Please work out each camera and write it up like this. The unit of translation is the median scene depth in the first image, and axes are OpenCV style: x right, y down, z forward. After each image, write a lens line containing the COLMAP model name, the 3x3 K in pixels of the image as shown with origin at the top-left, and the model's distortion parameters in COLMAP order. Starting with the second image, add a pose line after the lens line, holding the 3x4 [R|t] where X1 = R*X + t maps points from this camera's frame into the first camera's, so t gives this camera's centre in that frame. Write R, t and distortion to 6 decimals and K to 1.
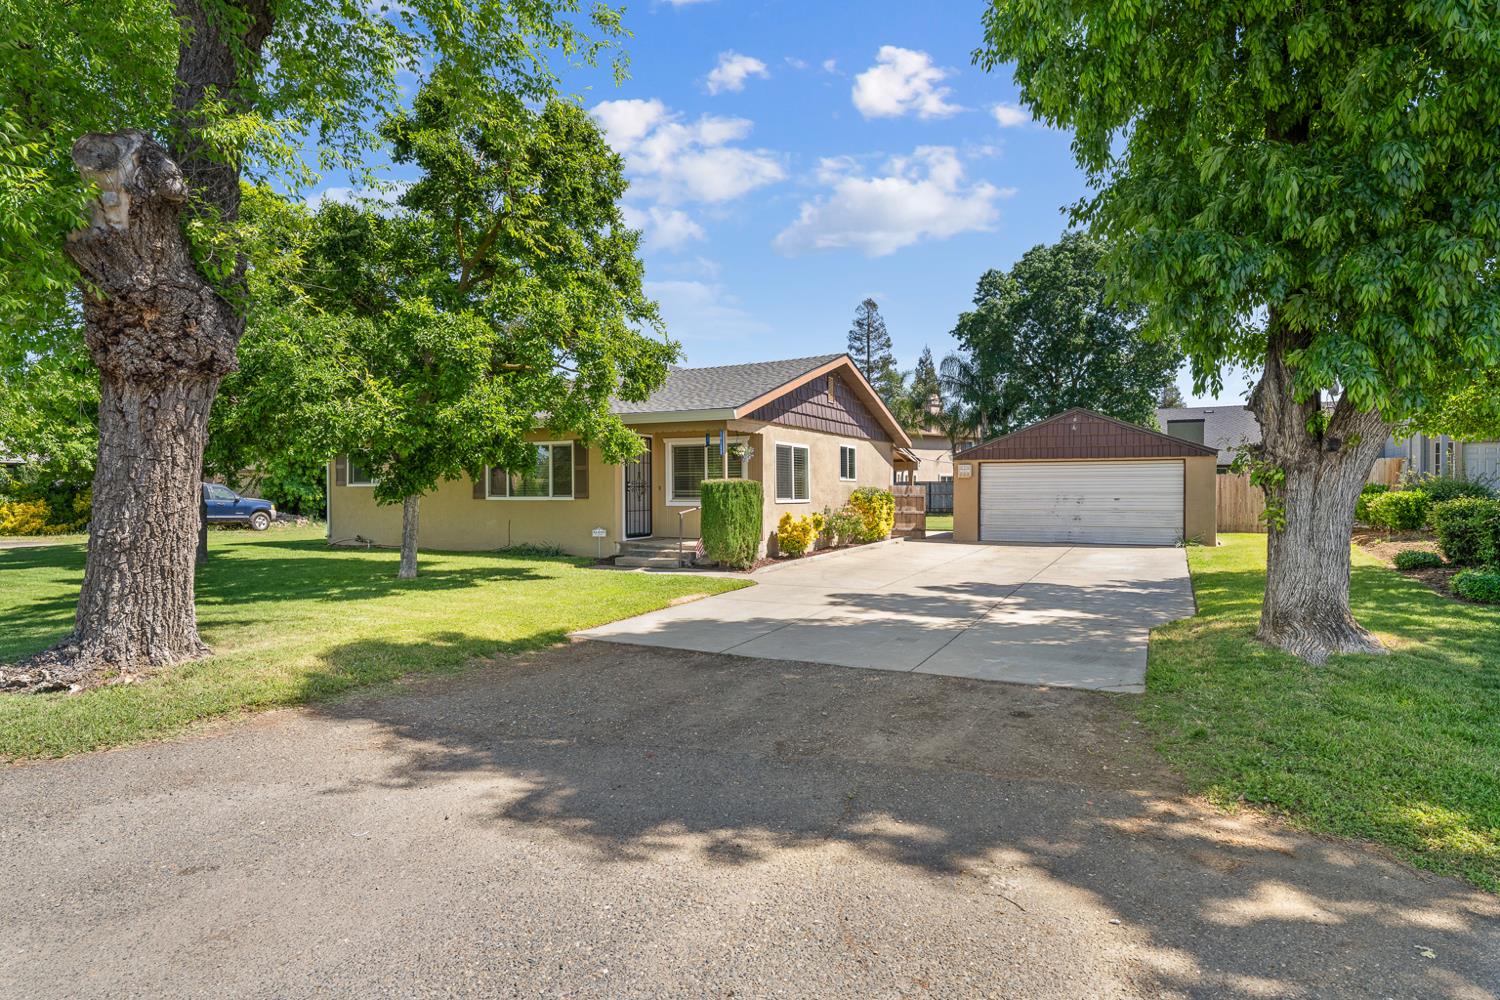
lens RADIAL K [[818.1, 0, 750.0], [0, 818.1, 500.0], [0, 0, 1]] dist [0.000956, 0.001099]
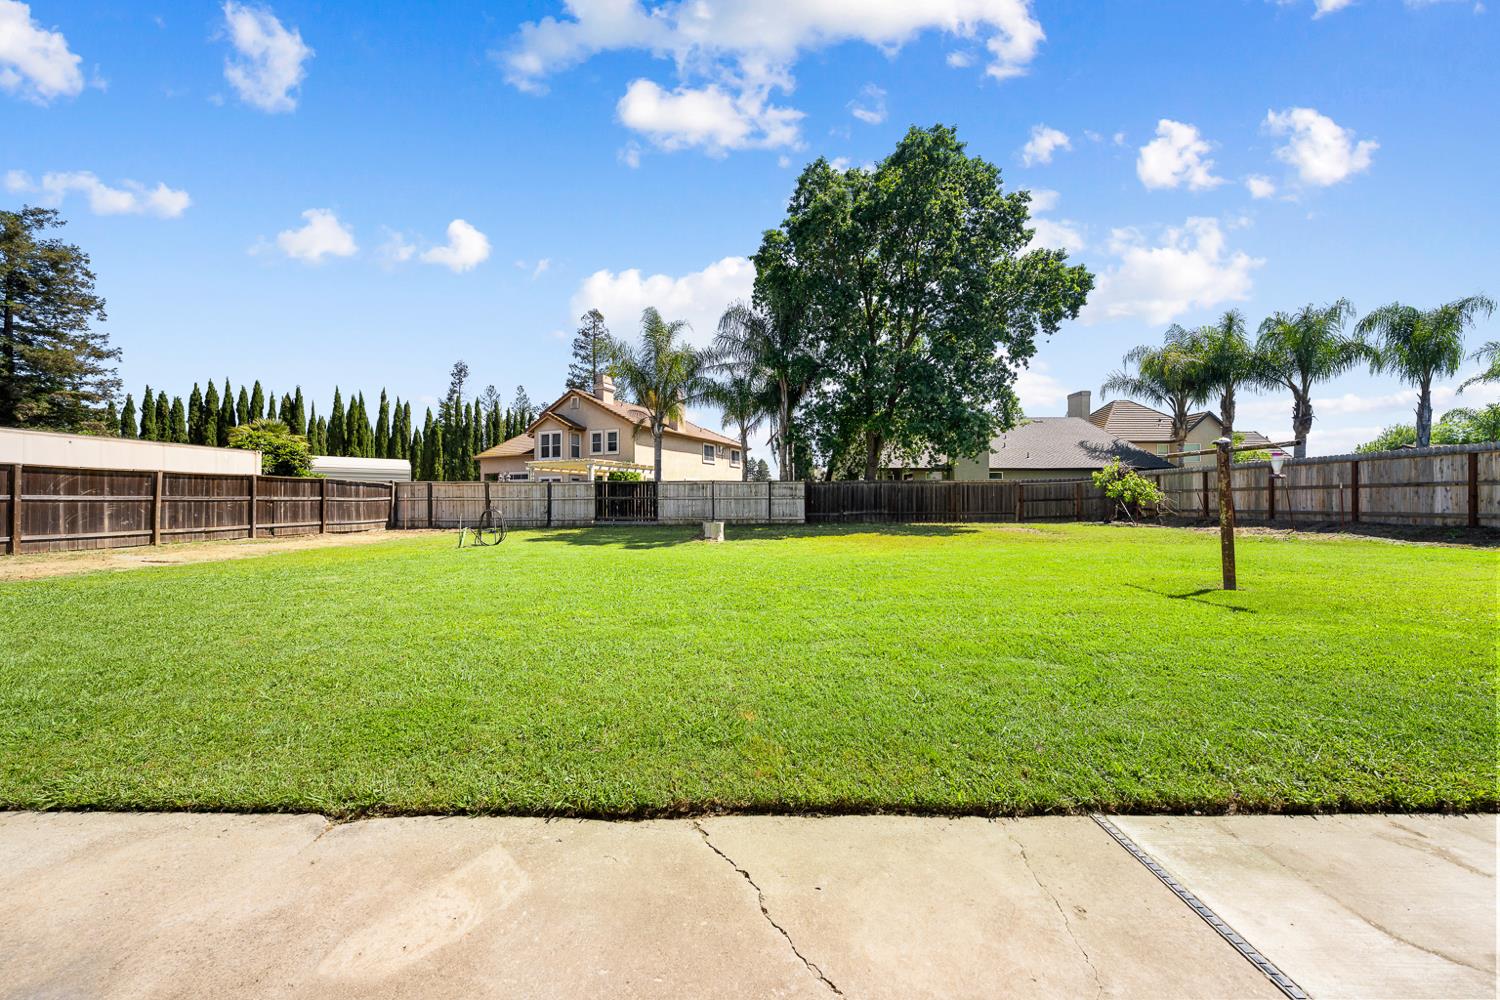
lens RADIAL K [[509.6, 0, 750.0], [0, 509.6, 500.0], [0, 0, 1]] dist [-0.000002, -0.000048]
pose [[0.893719, 0.002169, 0.448622, 0.329822], [0.005179, 0.999872, -0.015152, -0.045075], [-0.448598, 0.015865, 0.893593, 3.257232]]
